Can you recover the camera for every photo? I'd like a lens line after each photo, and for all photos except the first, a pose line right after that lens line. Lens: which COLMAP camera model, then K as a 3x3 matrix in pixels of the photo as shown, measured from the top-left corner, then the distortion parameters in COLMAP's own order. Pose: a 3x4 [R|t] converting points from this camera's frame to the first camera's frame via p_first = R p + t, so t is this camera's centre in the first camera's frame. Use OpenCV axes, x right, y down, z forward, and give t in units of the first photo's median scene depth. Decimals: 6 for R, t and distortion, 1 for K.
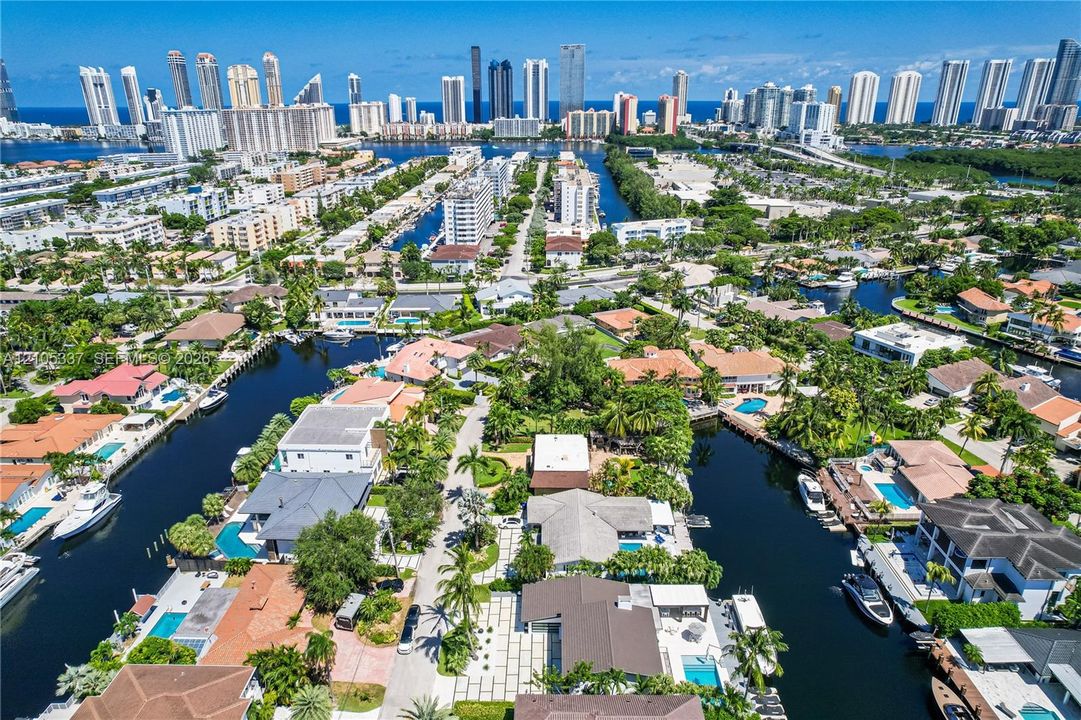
lens RADIAL K [[685.5, 0, 535.6], [0, 685.5, 362.1], [0, 0, 1]] dist [-0.075829, 0.065824]
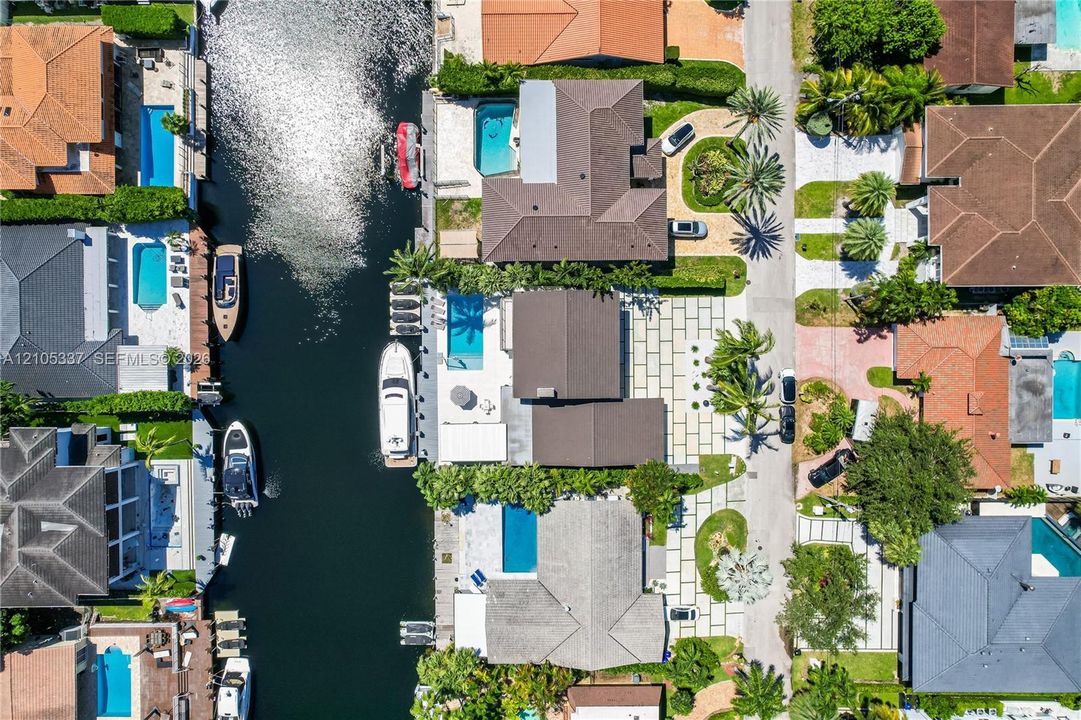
lens RADIAL K [[685.5, 0, 535.6], [0, 685.5, 362.1], [0, 0, 1]] dist [-0.075829, 0.065824]
pose [[-0.999415, 0.029702, 0.016983, 0.048984], [0.004533, -0.377050, 0.926182, -0.159516], [0.033913, 0.925716, 0.376695, 0.247703]]
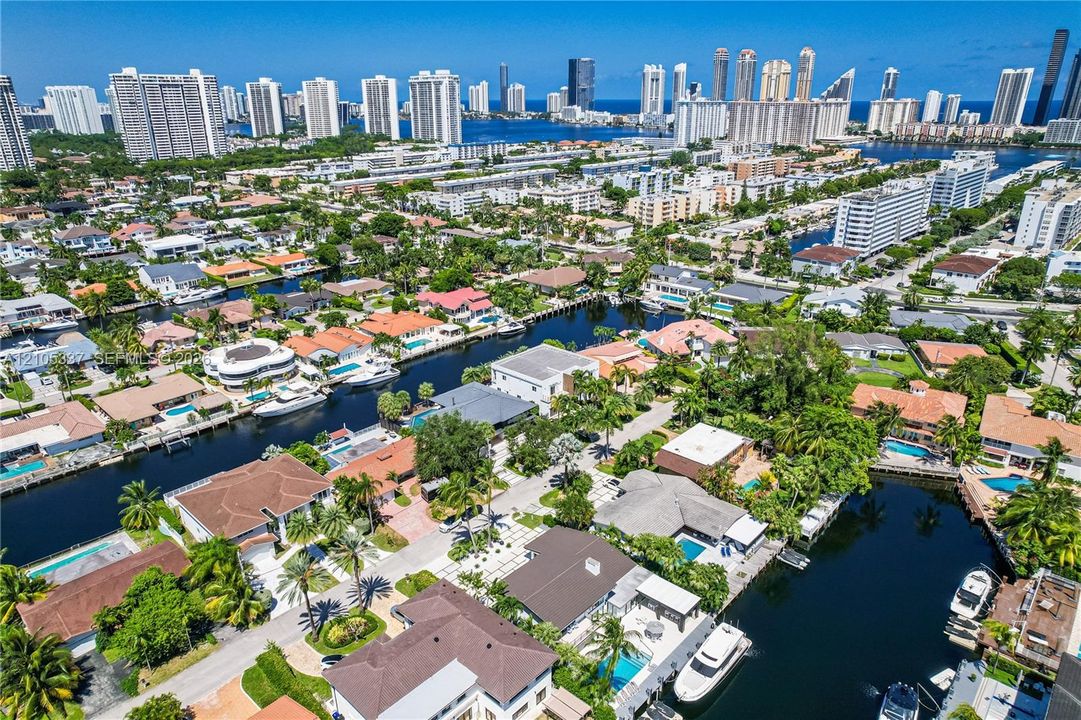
lens RADIAL K [[685.5, 0, 535.6], [0, 685.5, 362.1], [0, 0, 1]] dist [-0.075829, 0.065824]
pose [[0.751970, 0.241640, -0.613312, 0.238227], [-0.238109, 0.967142, 0.089106, -0.005203], [0.614692, 0.079030, 0.784798, 0.045421]]
